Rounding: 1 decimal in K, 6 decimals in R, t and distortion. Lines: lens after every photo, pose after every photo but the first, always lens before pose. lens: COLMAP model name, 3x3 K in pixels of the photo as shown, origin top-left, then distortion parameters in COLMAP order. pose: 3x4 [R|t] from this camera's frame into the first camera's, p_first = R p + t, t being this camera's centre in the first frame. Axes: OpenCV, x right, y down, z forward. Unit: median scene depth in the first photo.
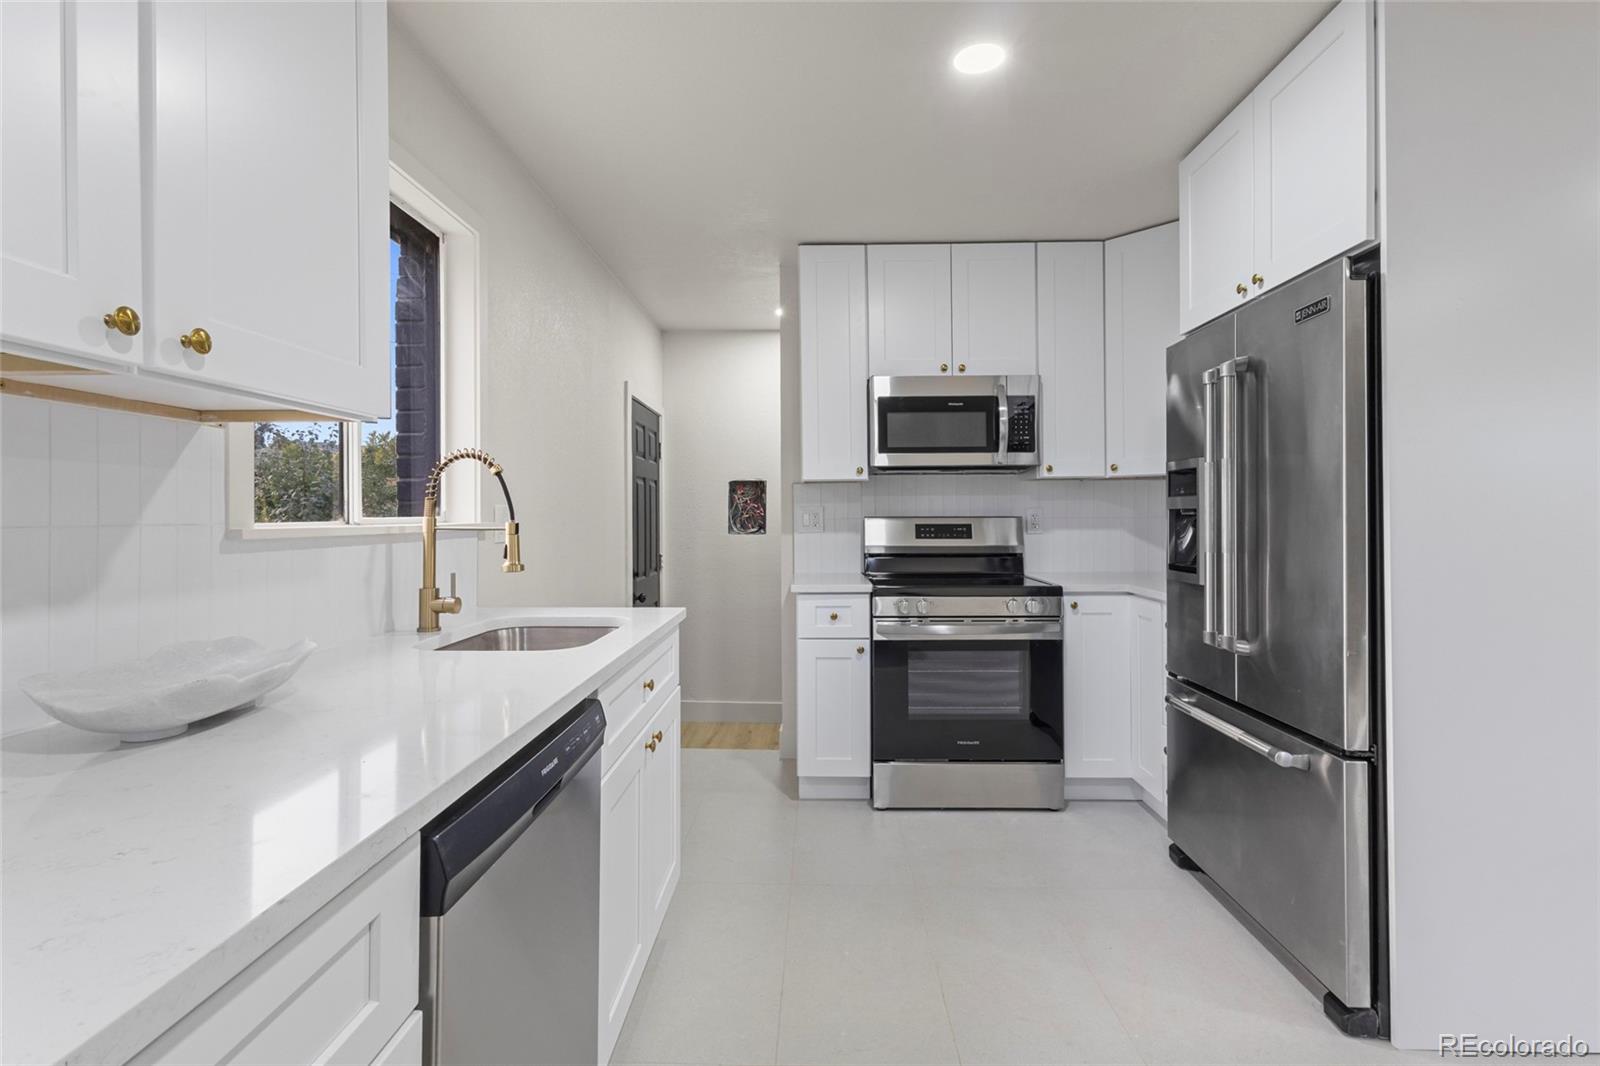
lens RADIAL K [[749.5, 0, 796.4], [0, 749.5, 521.4], [0, 0, 1]] dist [-0.001976, -0.000291]
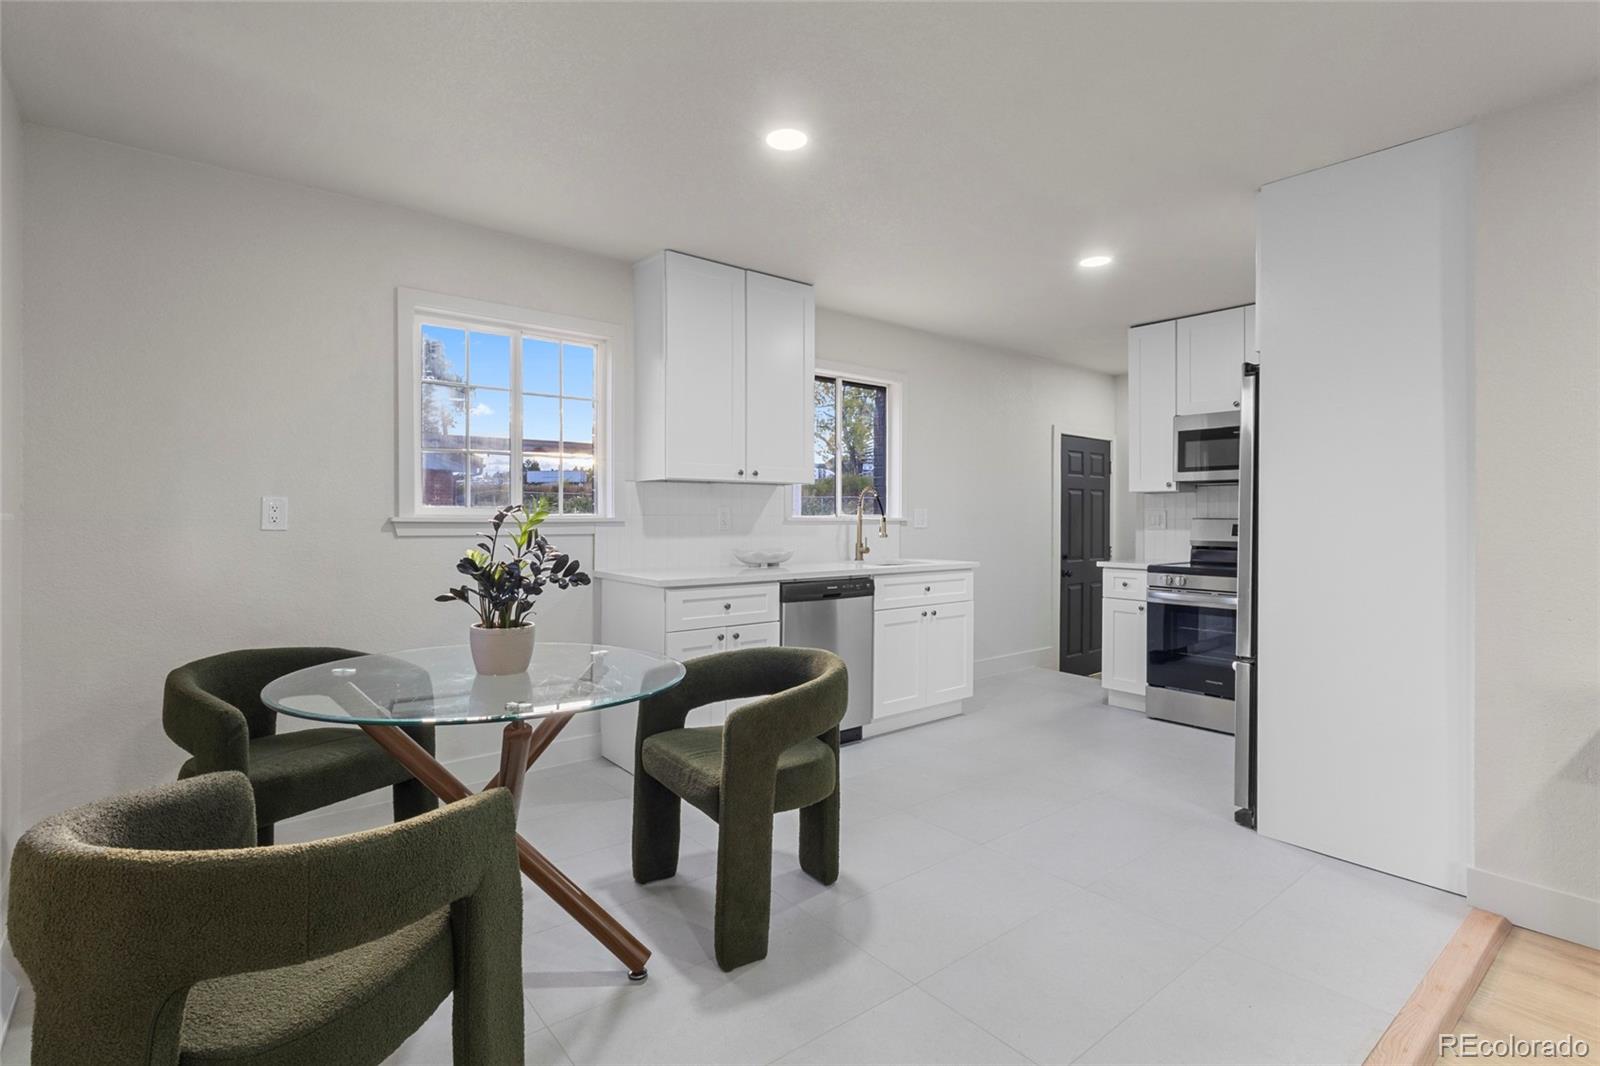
lens RADIAL K [[774.8, 0, 800.0], [0, 774.8, 533.0], [0, 0, 1]] dist [-0.000112, -0.000033]
pose [[0.662575, 0.022980, -0.748643, 1.023090], [-0.015357, 0.999736, 0.017095, 0.011020], [0.748838, 0.000170, 0.662753, -0.669277]]
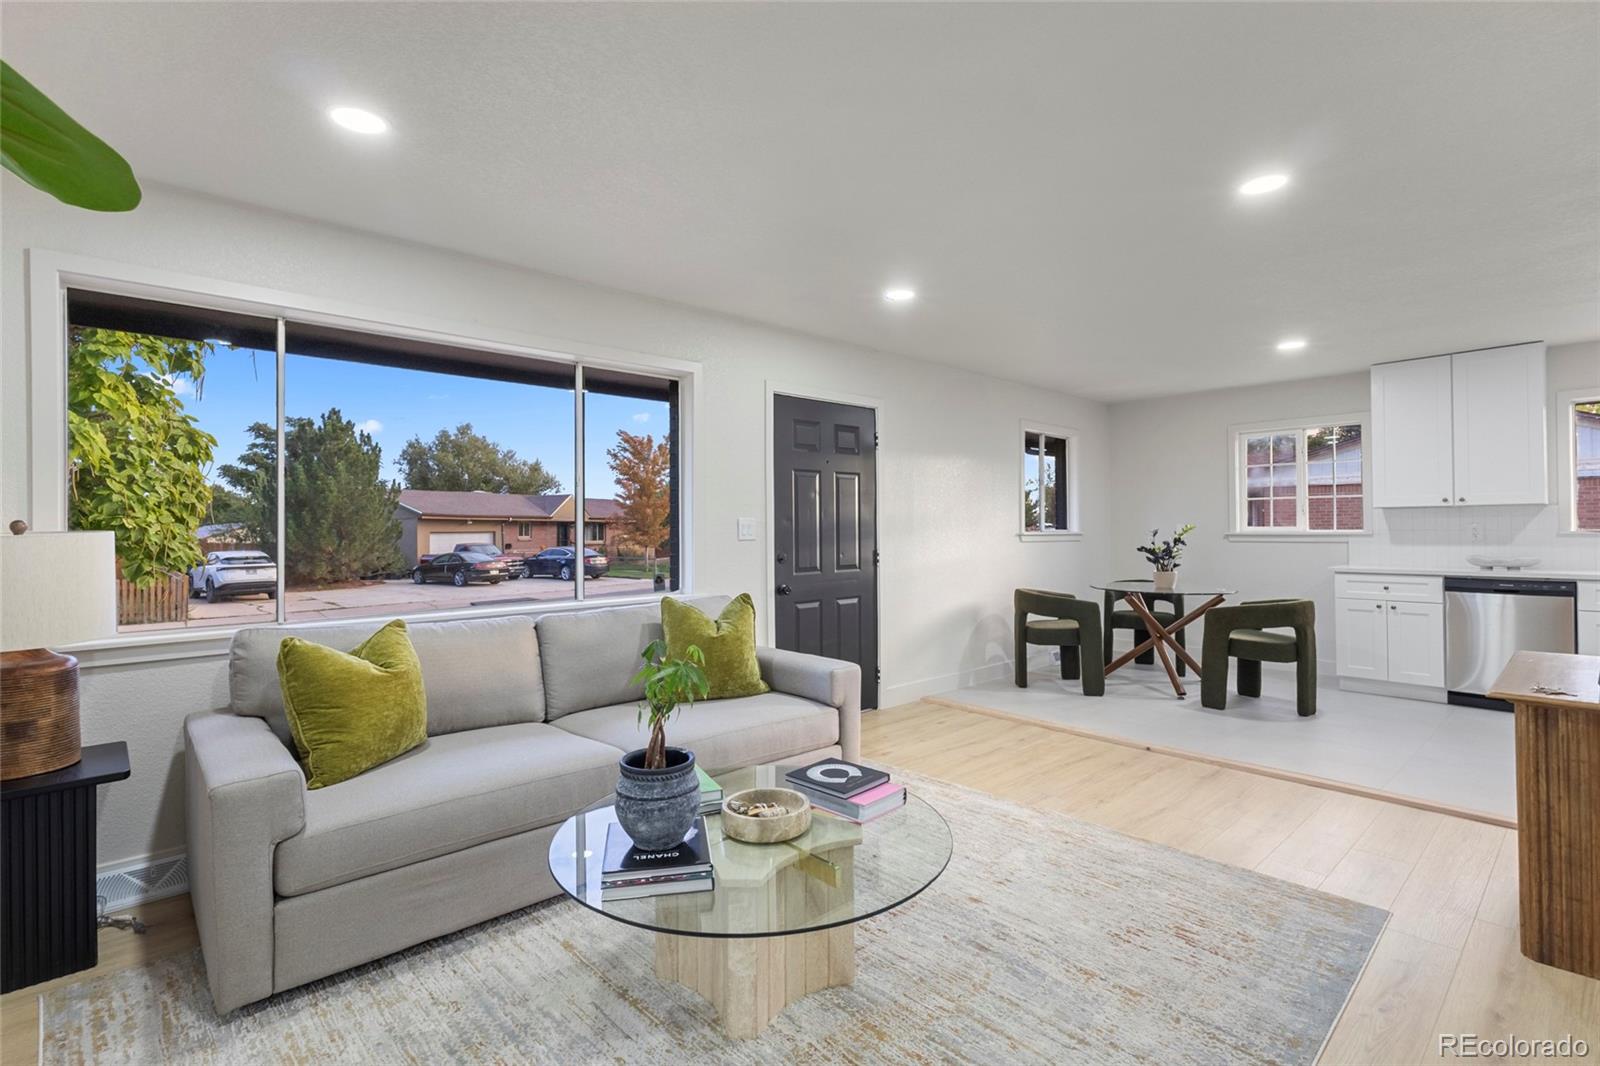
lens RADIAL K [[740.4, 0, 800.0], [0, 740.4, 533.0], [0, 0, 1]] dist [-0.000847, -0.000174]
pose [[-0.710398, 0.013156, -0.703678, 2.661800], [0.003561, 0.999880, 0.015099, -0.028525], [0.703791, 0.008220, -0.710359, 0.542170]]
